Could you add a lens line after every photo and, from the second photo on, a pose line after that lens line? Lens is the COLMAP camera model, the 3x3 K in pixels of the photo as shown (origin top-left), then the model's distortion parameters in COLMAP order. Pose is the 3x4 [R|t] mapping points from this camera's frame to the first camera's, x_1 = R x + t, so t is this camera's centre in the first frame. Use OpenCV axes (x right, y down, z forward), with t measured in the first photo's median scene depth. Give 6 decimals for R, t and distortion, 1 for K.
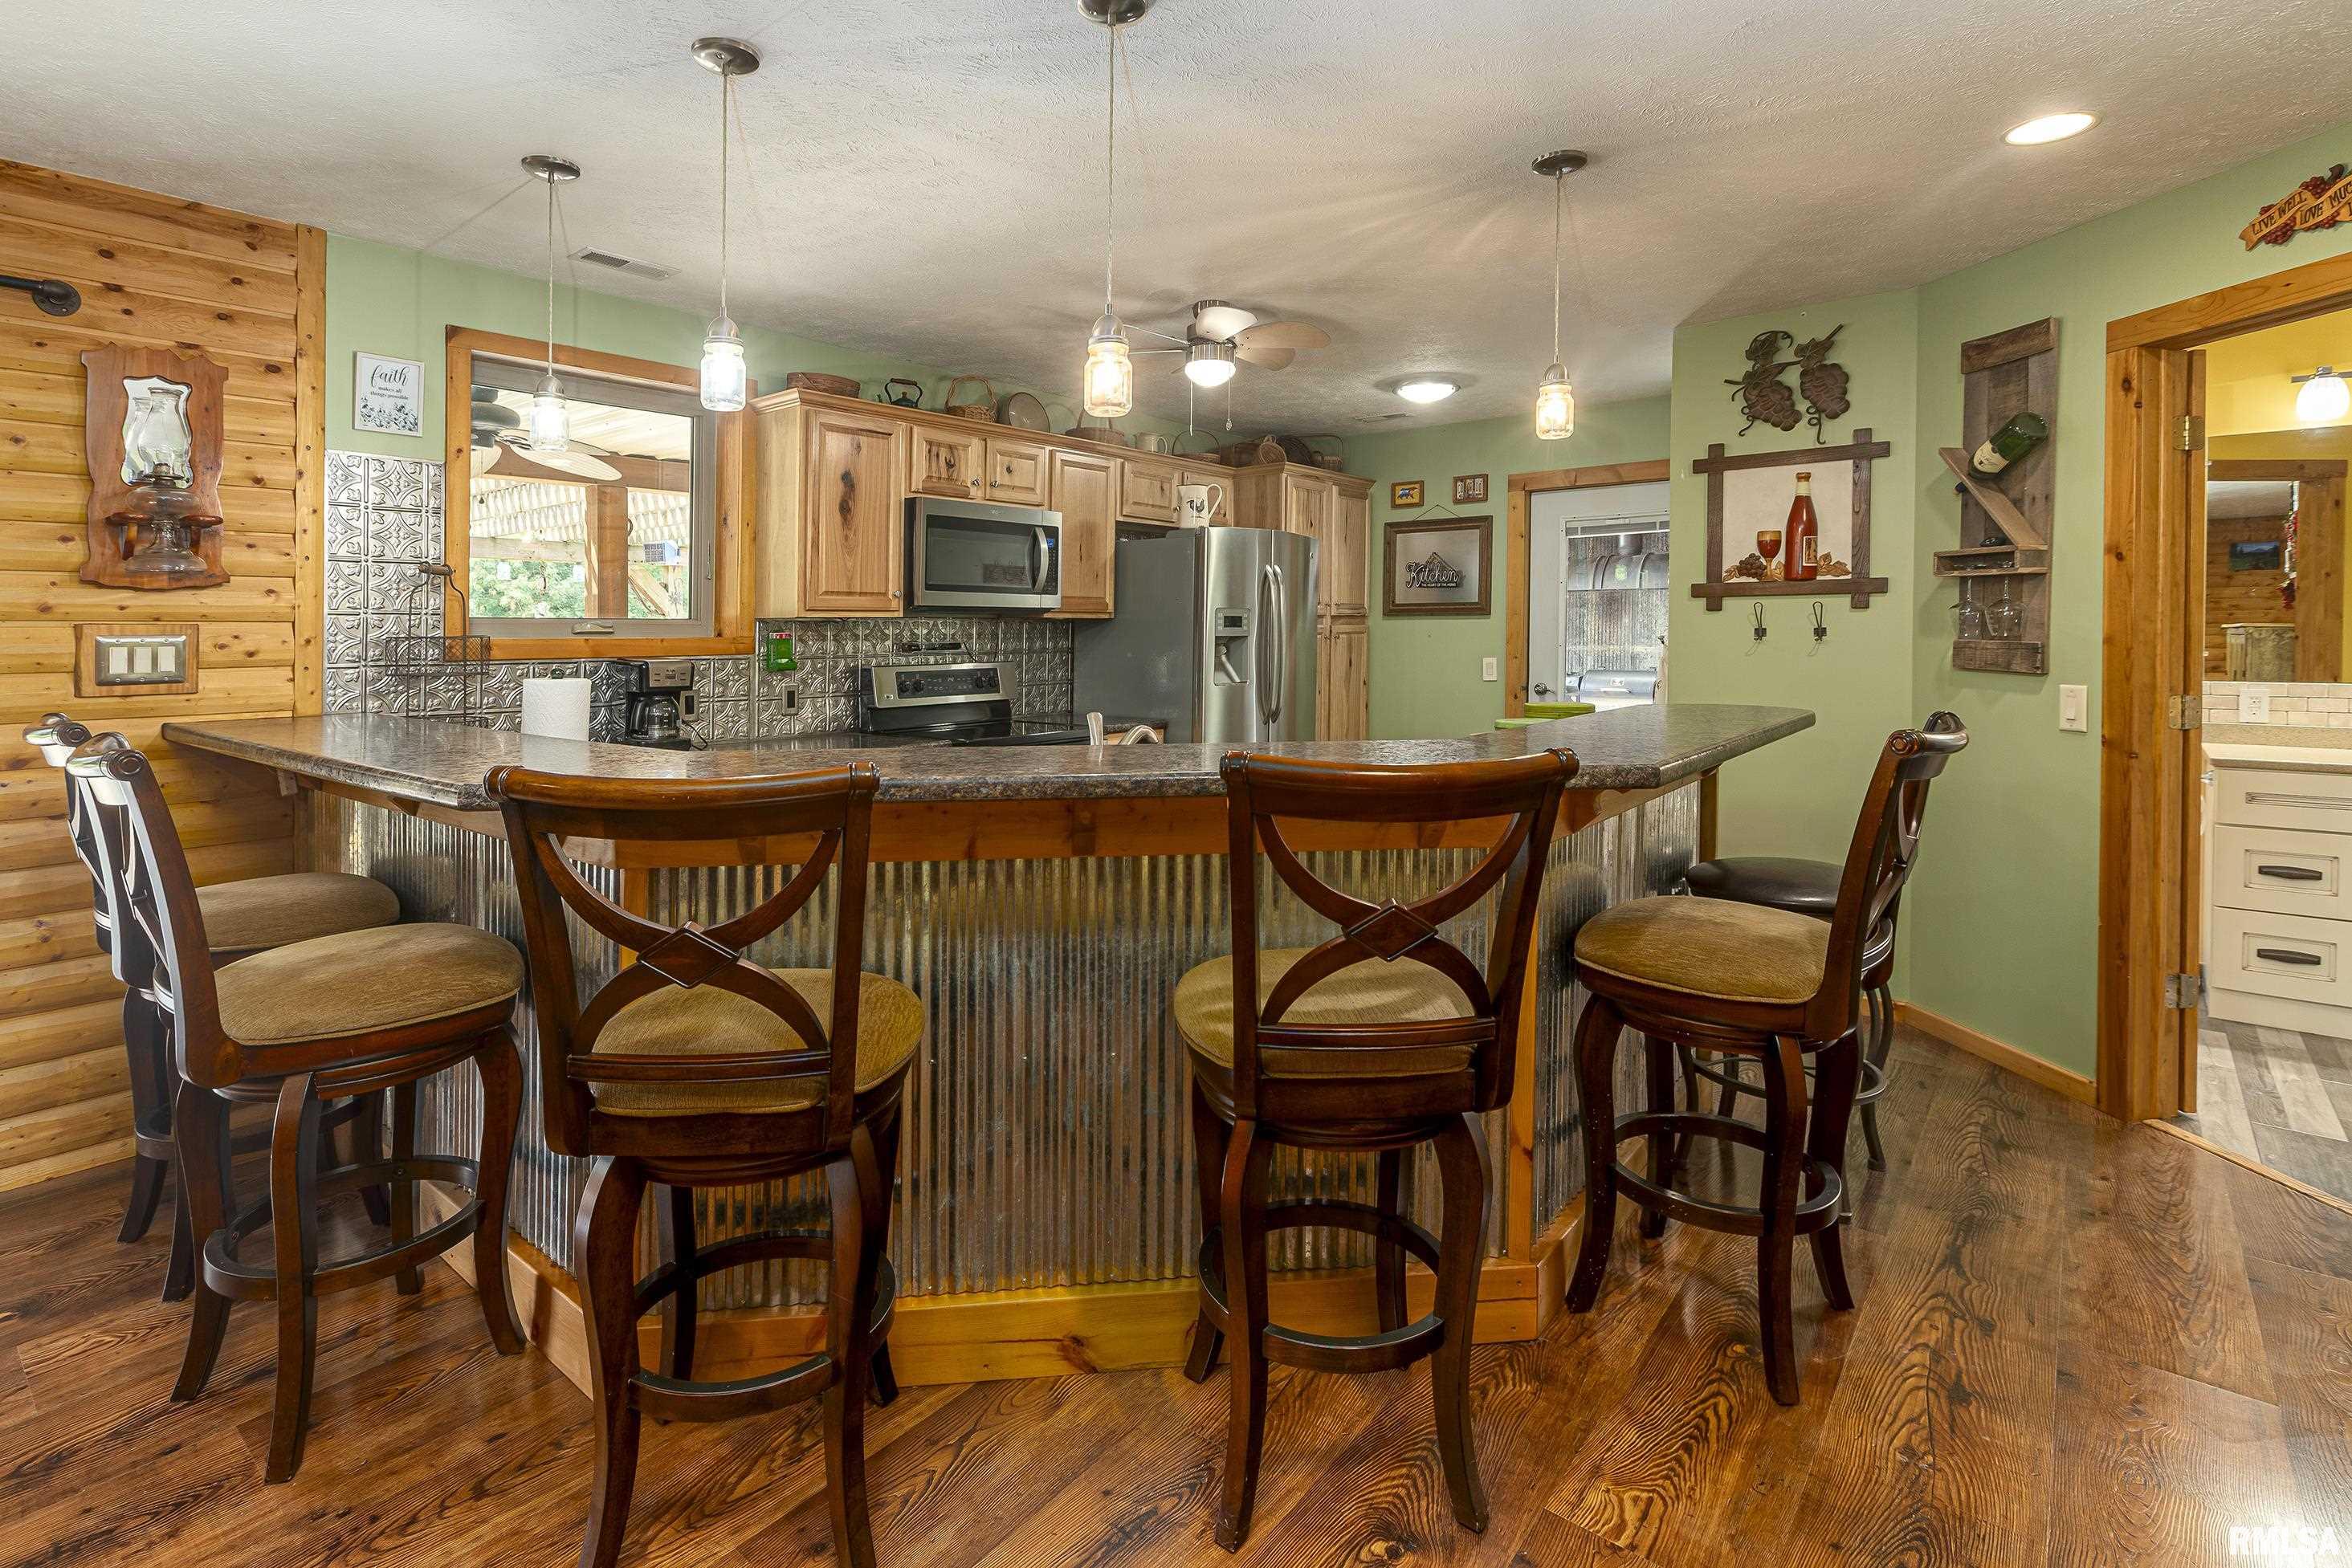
lens RADIAL K [[1105.3, 0, 1176.5], [0, 1105.3, 669.0], [0, 0, 1]] dist [-0.004748, -0.000673]
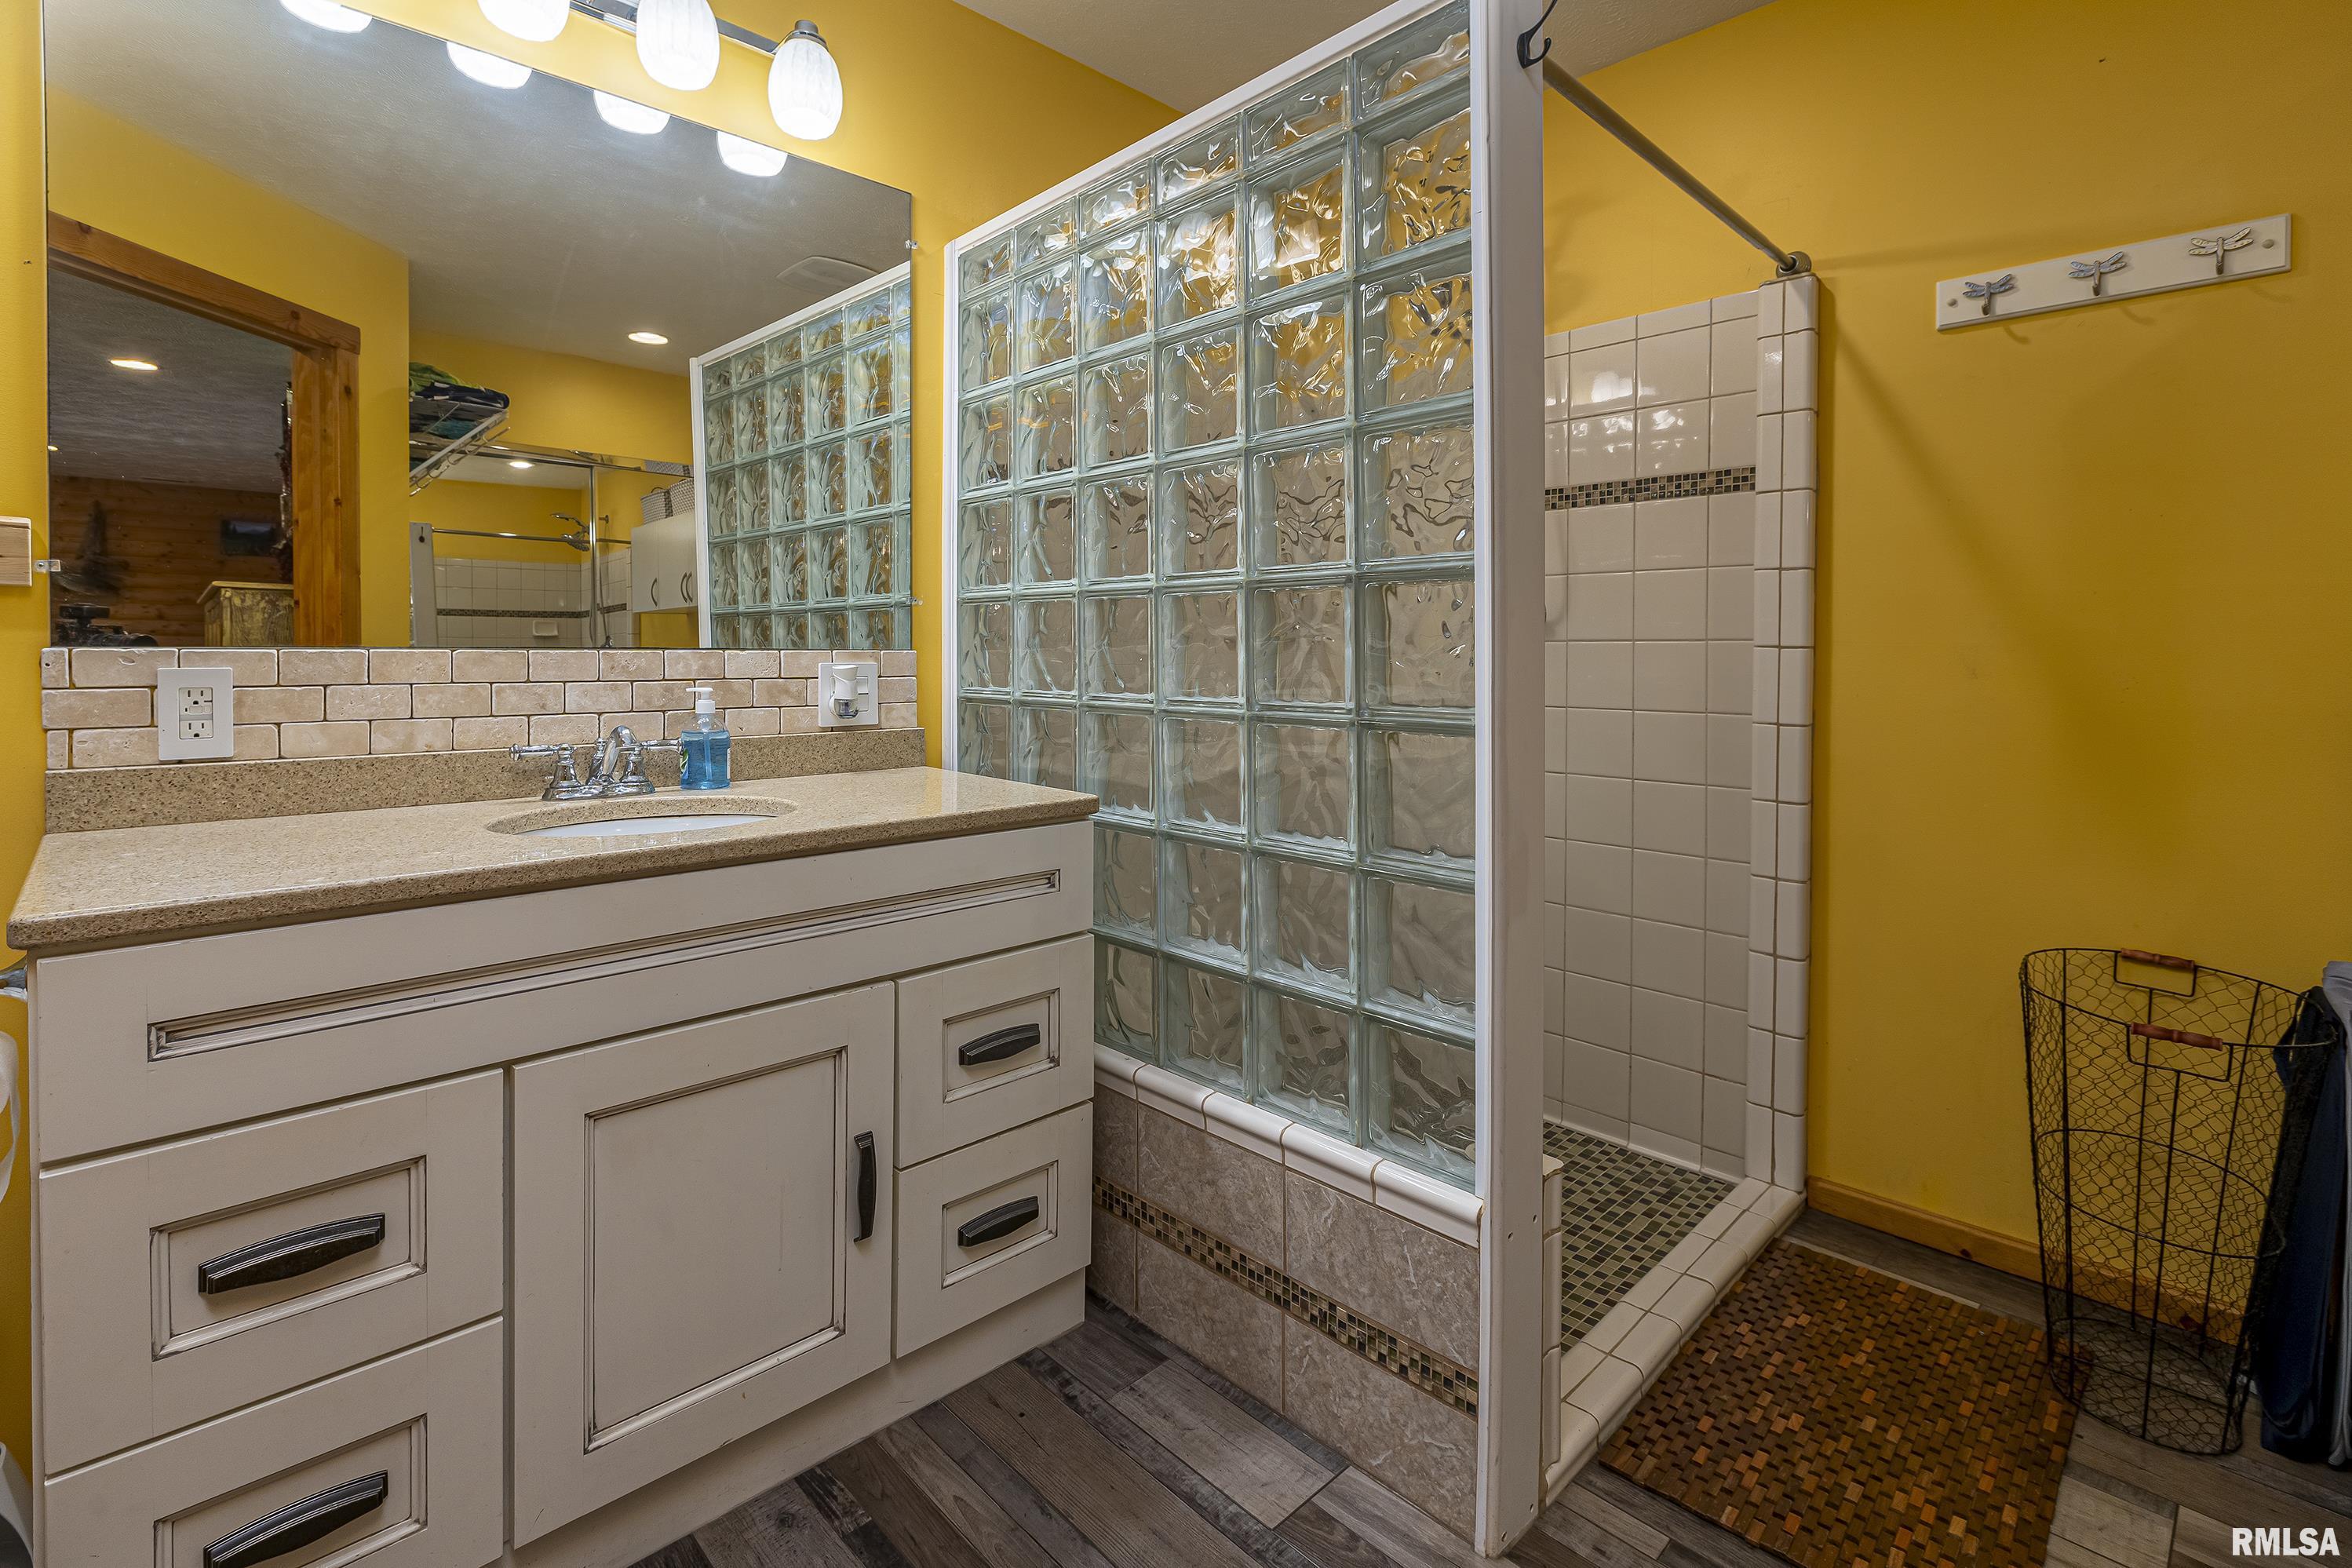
lens RADIAL K [[1105.4, 0, 1176.5], [0, 1105.4, 669.0], [0, 0, 1]] dist [-0.004748, -0.000673]
pose [[0.102690, -0.011609, 0.994646, 0.730888], [0.024585, 0.999656, 0.009129, 0.026807], [-0.994410, 0.023516, 0.102940, 0.717926]]
